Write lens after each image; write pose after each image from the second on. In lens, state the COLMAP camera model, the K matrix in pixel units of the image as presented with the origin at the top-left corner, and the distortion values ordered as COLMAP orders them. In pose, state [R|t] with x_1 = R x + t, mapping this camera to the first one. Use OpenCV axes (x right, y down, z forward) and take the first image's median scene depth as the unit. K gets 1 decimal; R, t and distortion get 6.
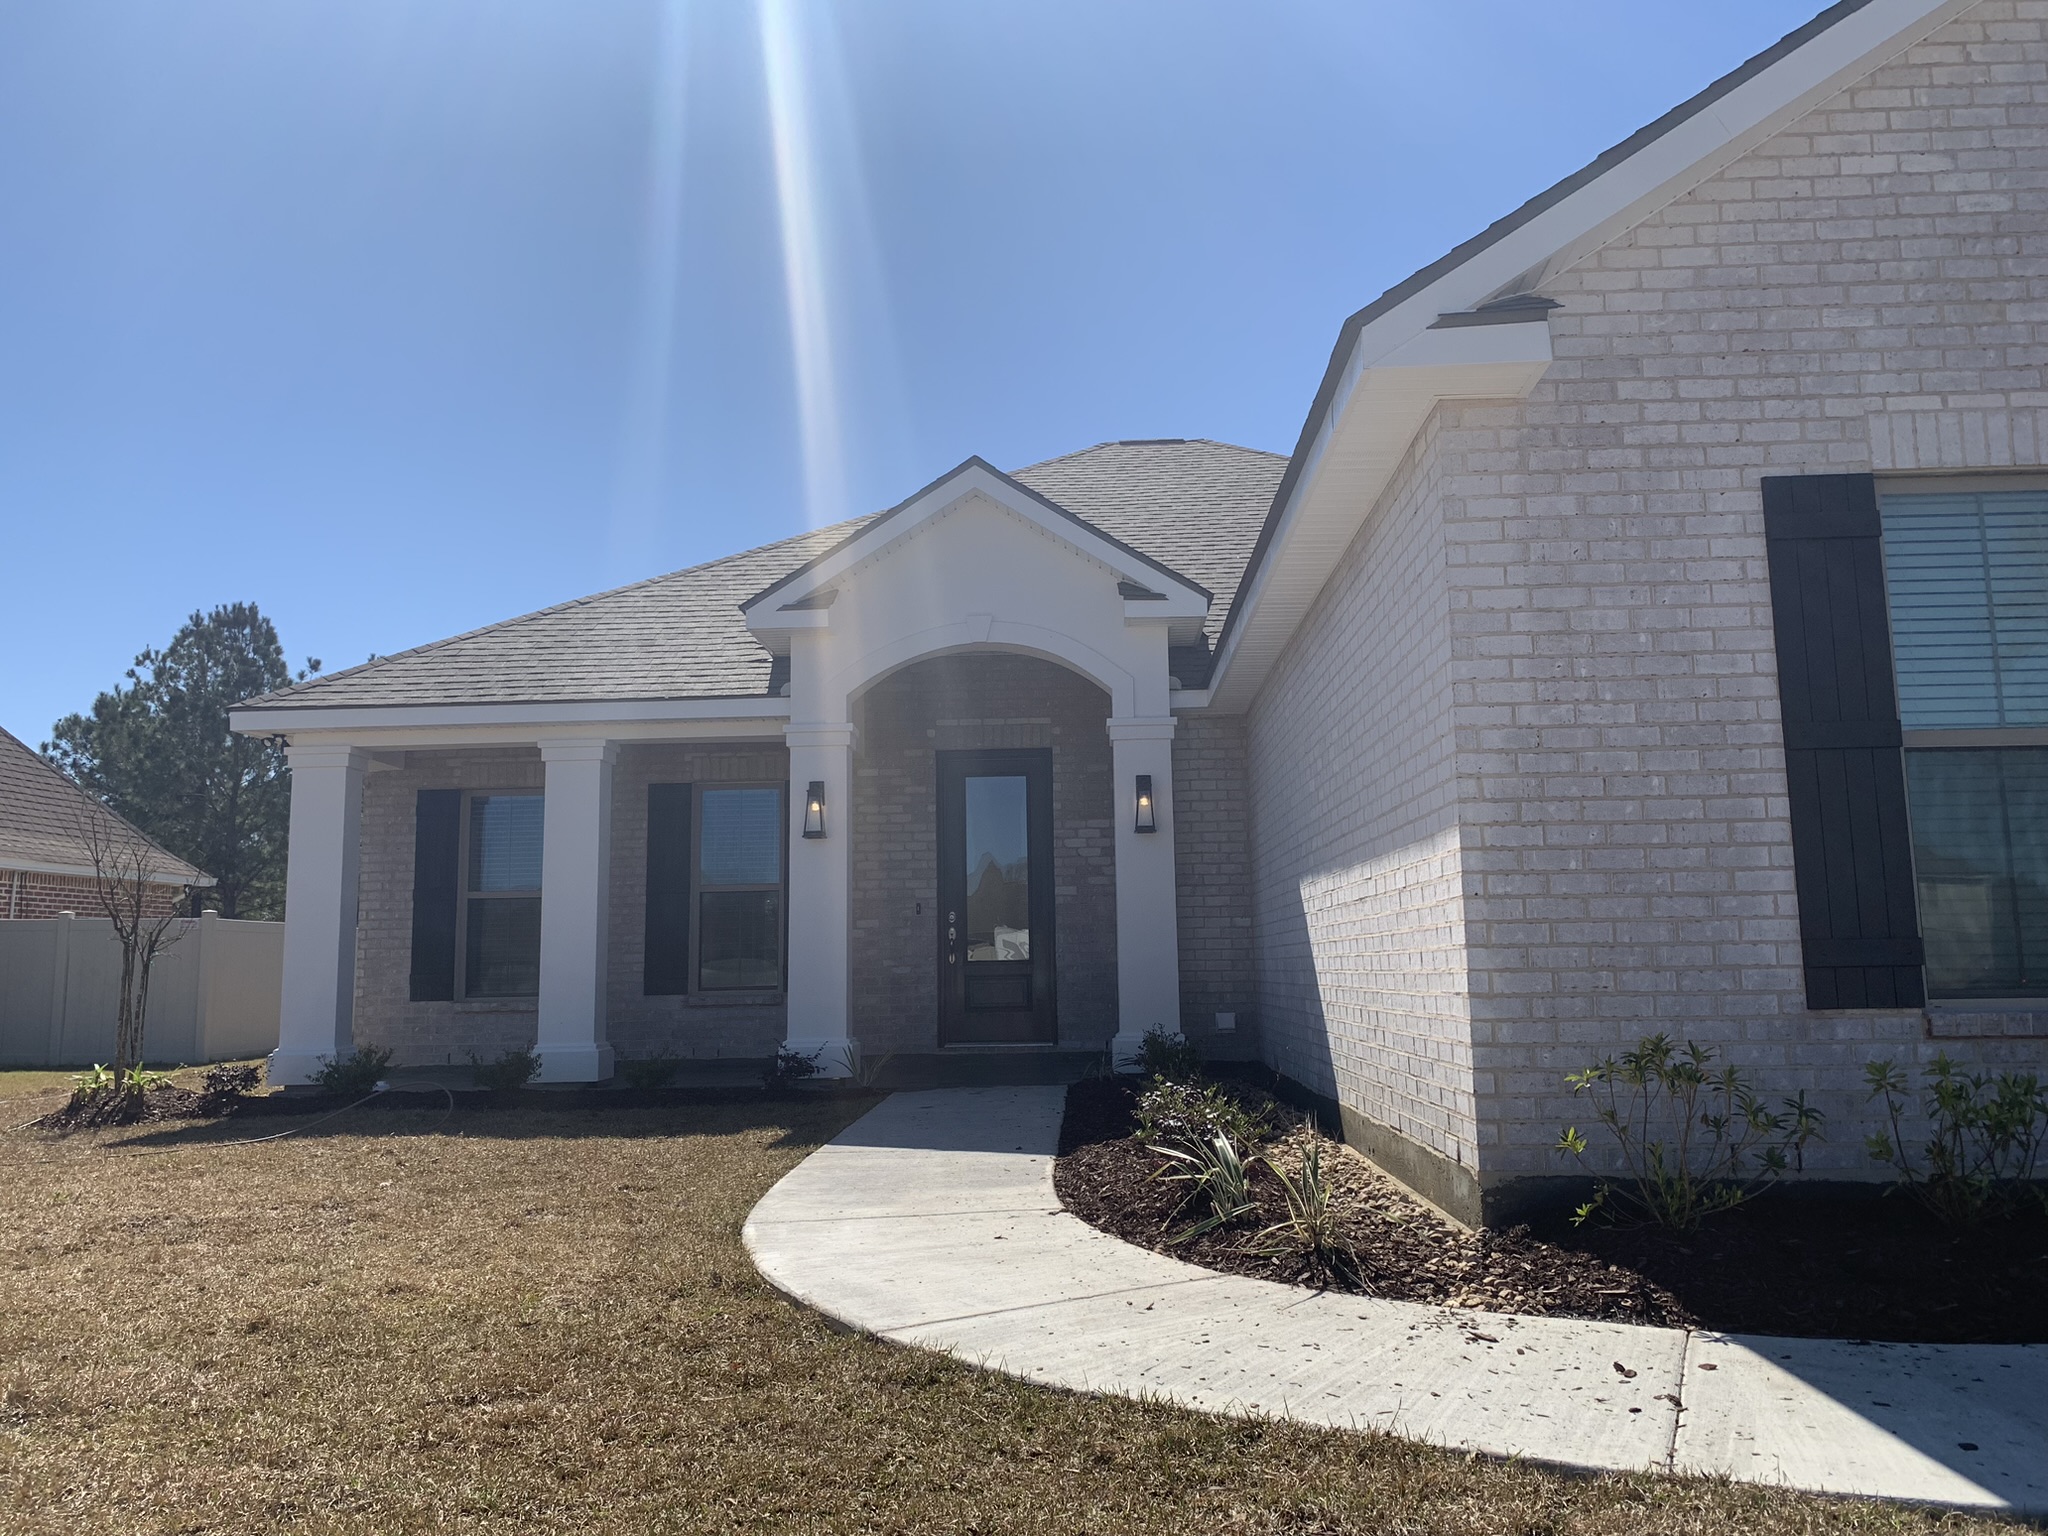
lens RADIAL K [[1530.3, 0, 1021.5], [0, 1530.3, 760.2], [0, 0, 1]] dist [0.017298, -0.026804]
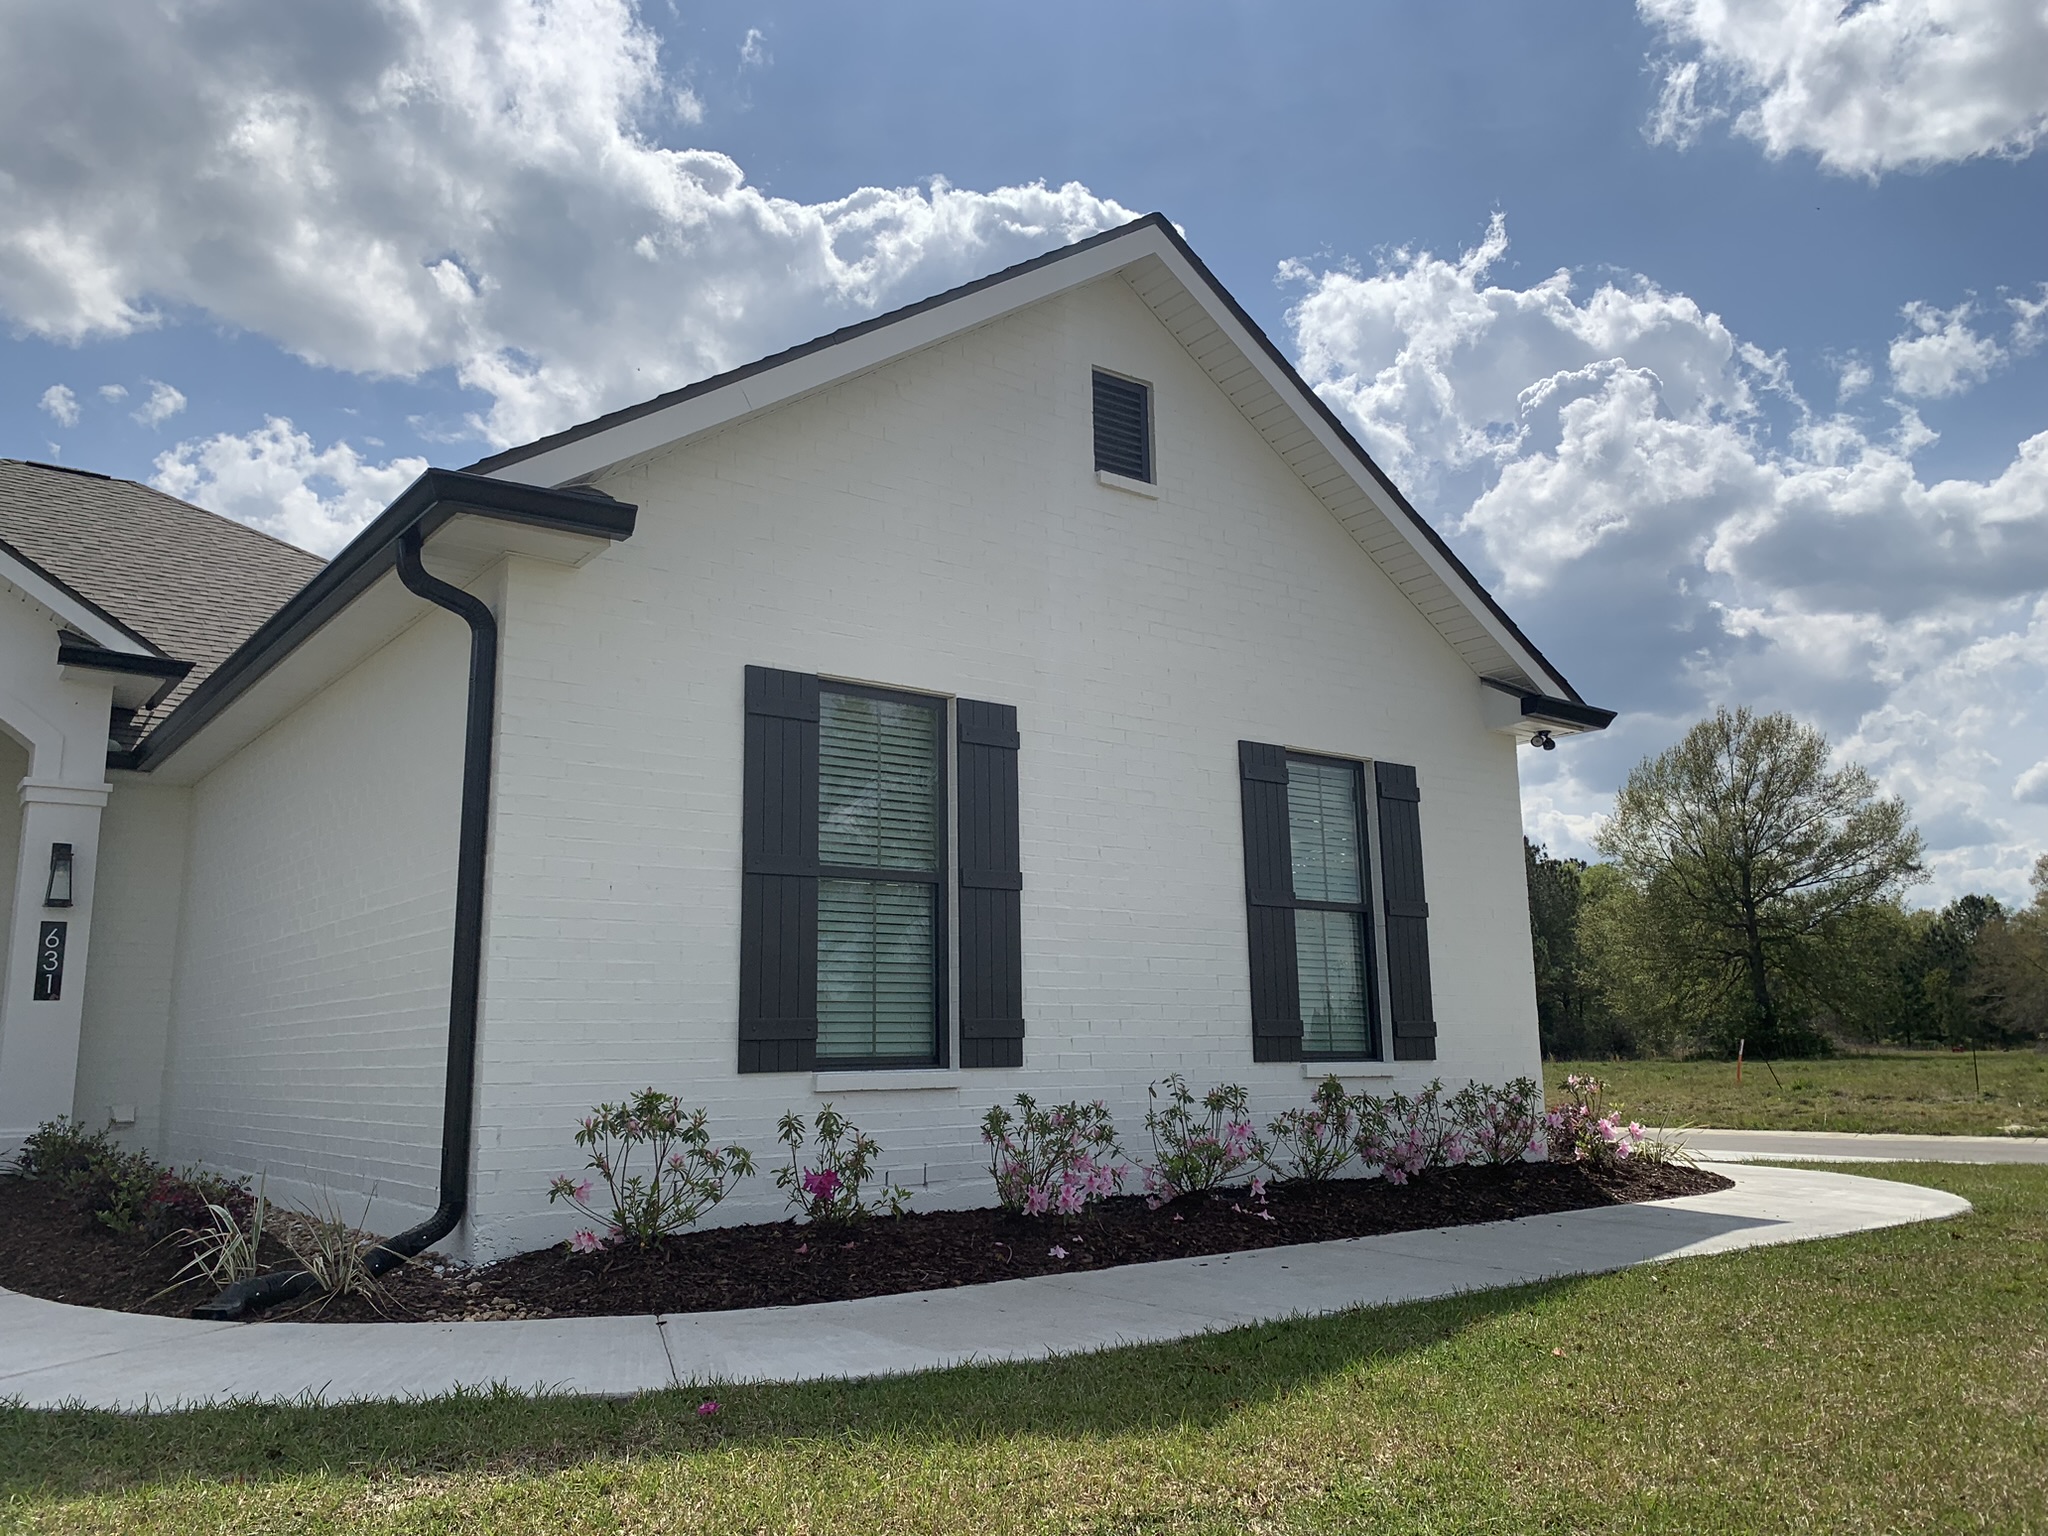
lens RADIAL K [[1546.0, 0, 1016.9], [0, 1546.0, 750.1], [0, 0, 1]] dist [0.001497, 0.000509]
pose [[0.760905, 0.128006, 0.636111, -0.180318], [-0.081539, 0.991440, -0.101974, 0.003703], [-0.643719, 0.025724, 0.764829, -0.162821]]
